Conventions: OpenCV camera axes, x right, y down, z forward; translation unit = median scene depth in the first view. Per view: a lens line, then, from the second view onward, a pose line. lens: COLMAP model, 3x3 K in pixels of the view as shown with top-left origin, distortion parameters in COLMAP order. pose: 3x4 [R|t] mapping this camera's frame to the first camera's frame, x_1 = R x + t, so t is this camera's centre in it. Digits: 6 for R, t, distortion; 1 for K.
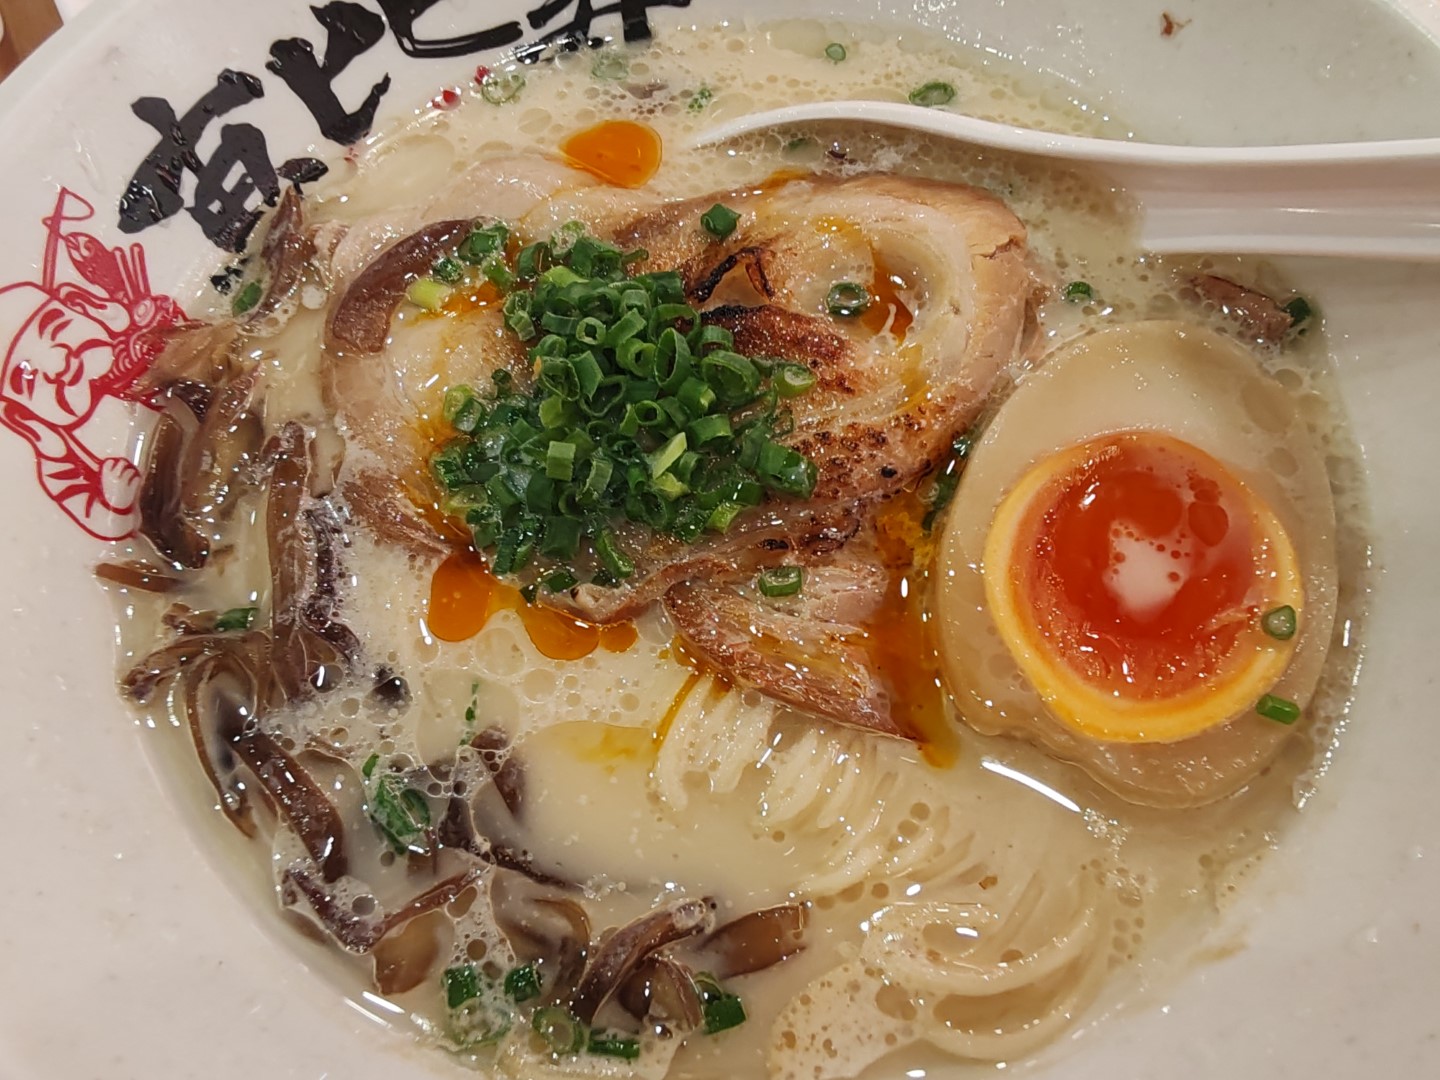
lens RADIAL K [[1107.7, 0, 720.0], [0, 1107.7, 540.0], [0, 0, 1]] dist [0.027356, -0.005497]
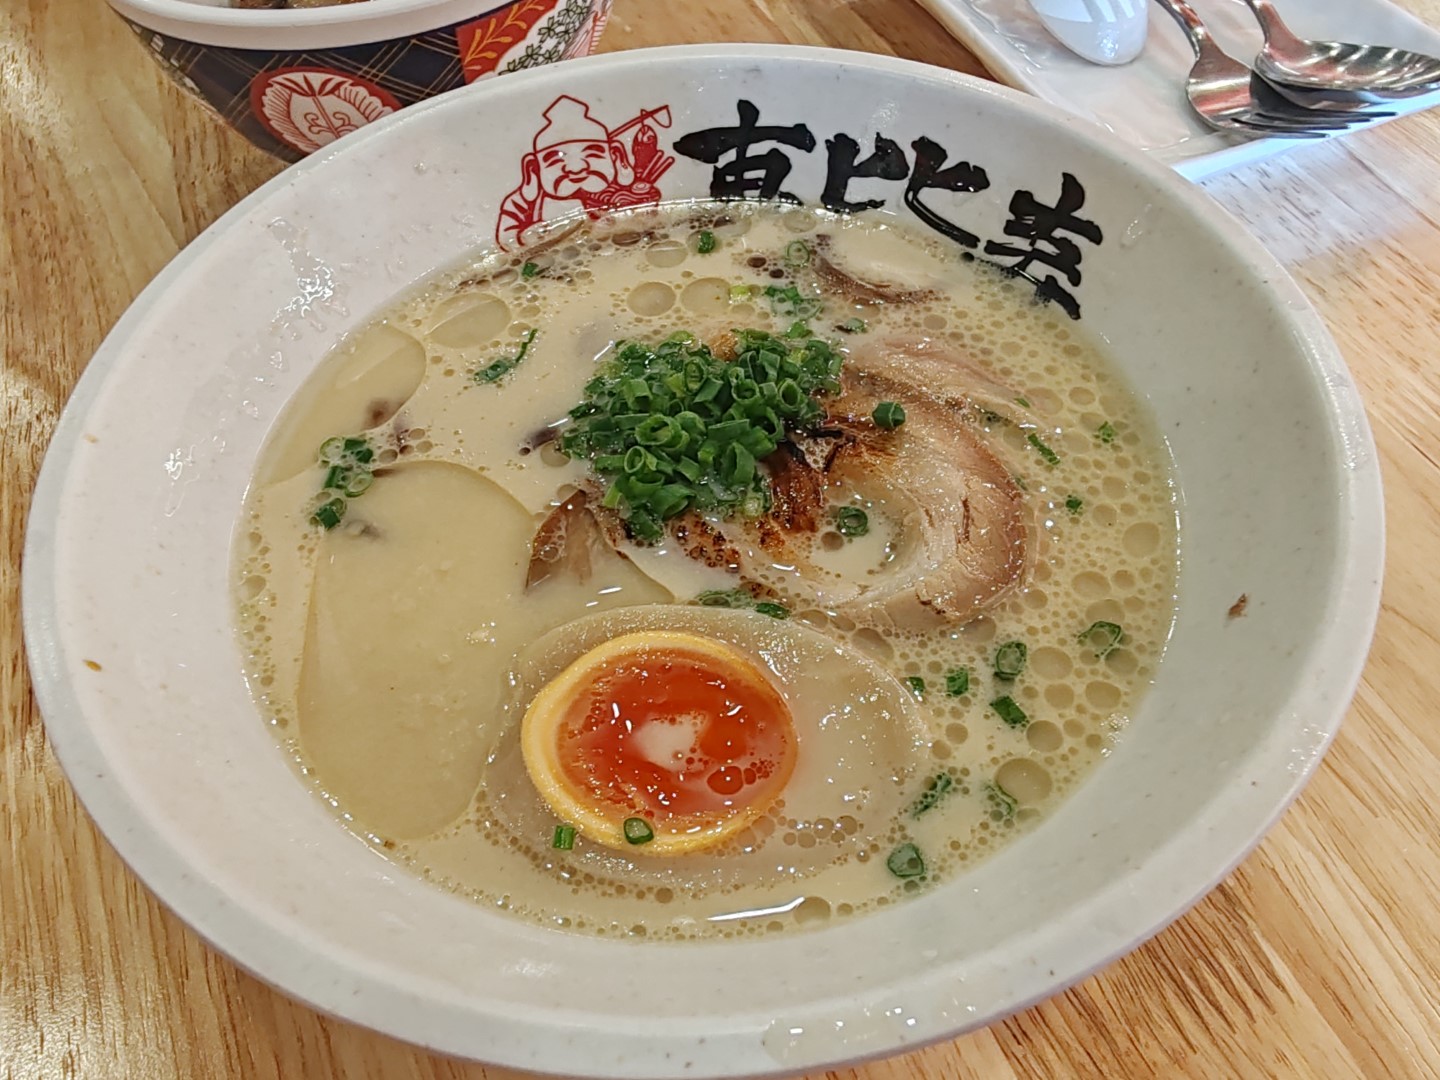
lens RADIAL K [[1107.7, 0, 720.0], [0, 1107.7, 540.0], [0, 0, 1]] dist [0.027356, -0.005497]
pose [[0.381564, 0.750511, -0.539576, 0.768757], [-0.809283, 0.553293, 0.197302, -0.335530], [0.446621, 0.361386, 0.818492, -0.061178]]
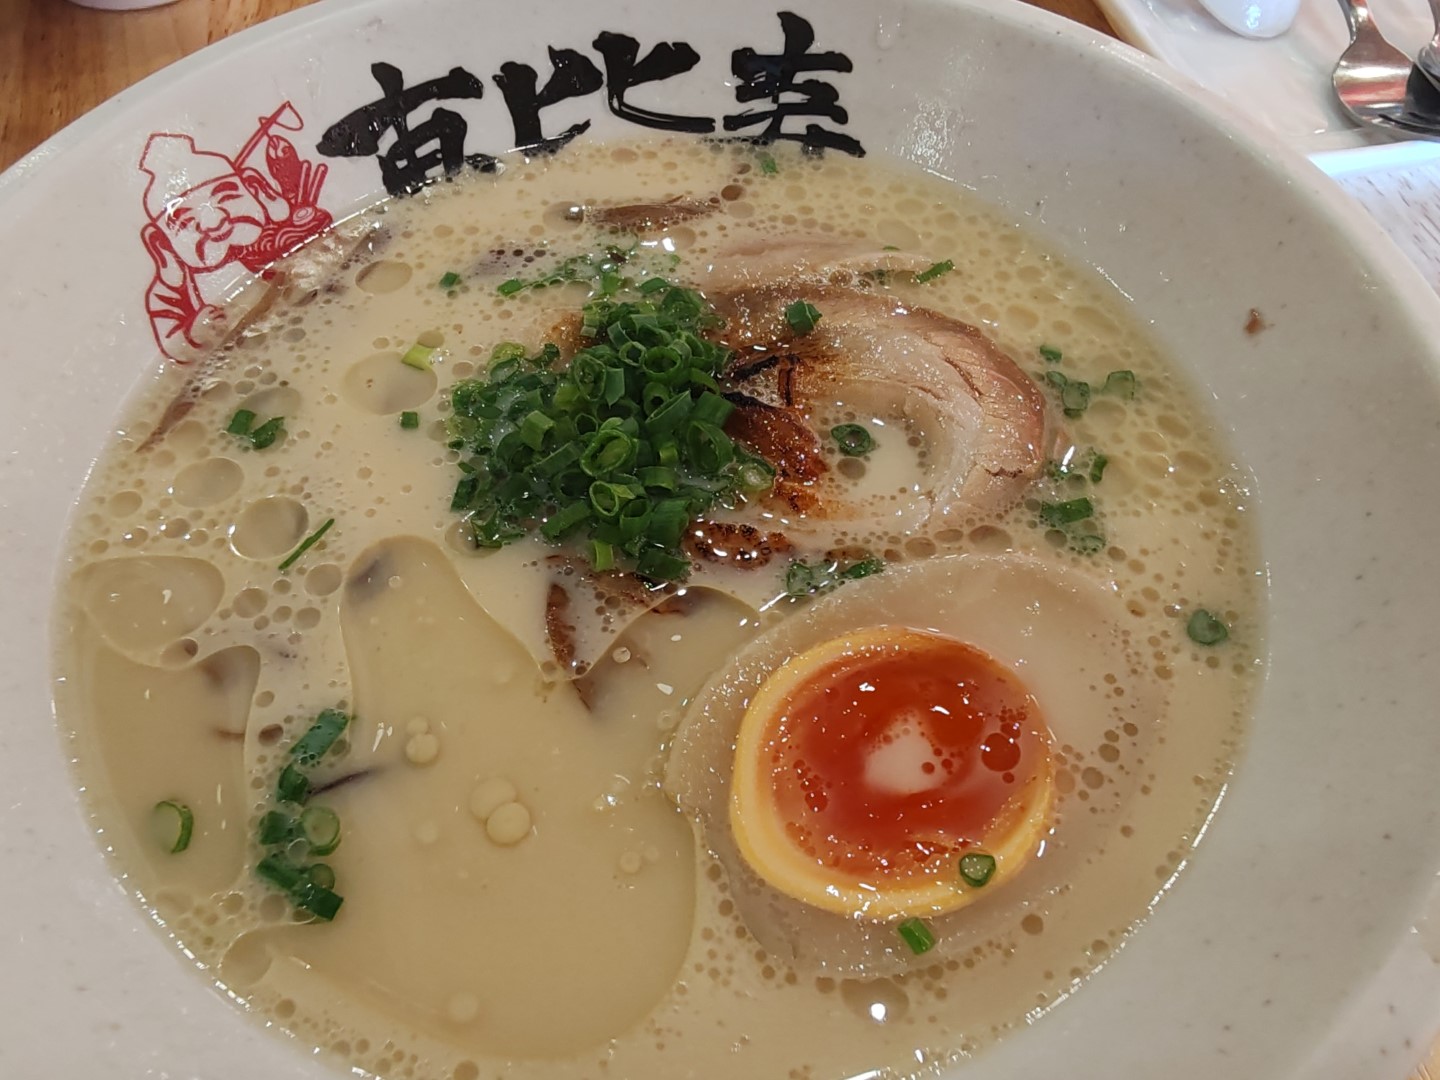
lens RADIAL K [[1107.7, 0, 720.0], [0, 1107.7, 540.0], [0, 0, 1]] dist [0.027356, -0.005497]
pose [[0.879202, 0.412845, -0.237828, 0.319265], [-0.441137, 0.893958, -0.078977, 0.006131], [0.180003, 0.174351, 0.968091, -0.025753]]
